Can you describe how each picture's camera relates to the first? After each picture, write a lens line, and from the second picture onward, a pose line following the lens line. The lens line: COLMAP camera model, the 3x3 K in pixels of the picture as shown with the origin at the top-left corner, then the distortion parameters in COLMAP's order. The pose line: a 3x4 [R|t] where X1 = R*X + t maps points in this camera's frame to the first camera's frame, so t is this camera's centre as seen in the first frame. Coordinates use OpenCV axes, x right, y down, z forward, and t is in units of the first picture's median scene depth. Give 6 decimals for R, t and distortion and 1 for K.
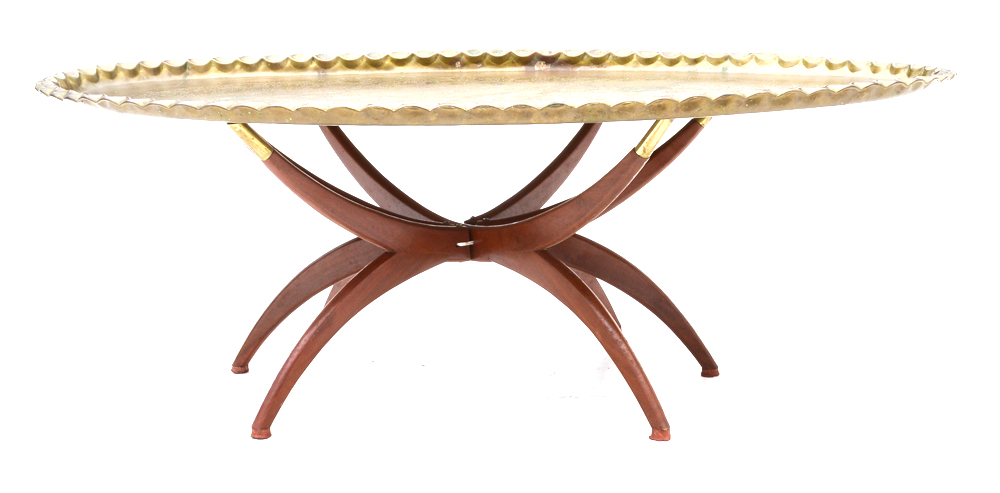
lens RADIAL K [[1435.7, 0, 507.6], [0, 1435.7, 247.0], [0, 0, 1]] dist [0.031760, 0.000000]
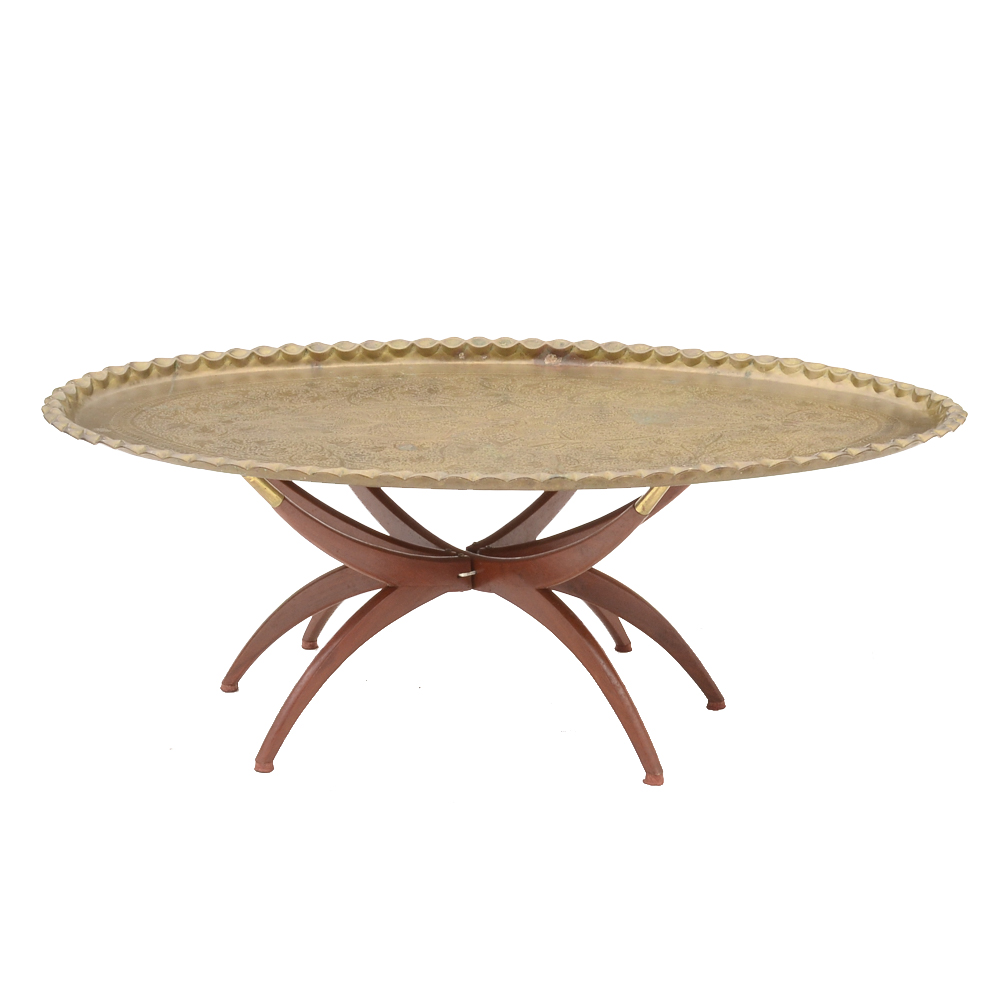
lens RADIAL K [[2168.6, 0, 498.5], [0, 2168.6, 499.5], [0, 0, 1]] dist [-0.016306, 0.000000]
pose [[0.999693, 0.023869, -0.006642, 0.000669], [-0.023493, 0.998376, 0.051890, -0.120018], [0.007870, -0.051718, 0.998631, -0.439872]]
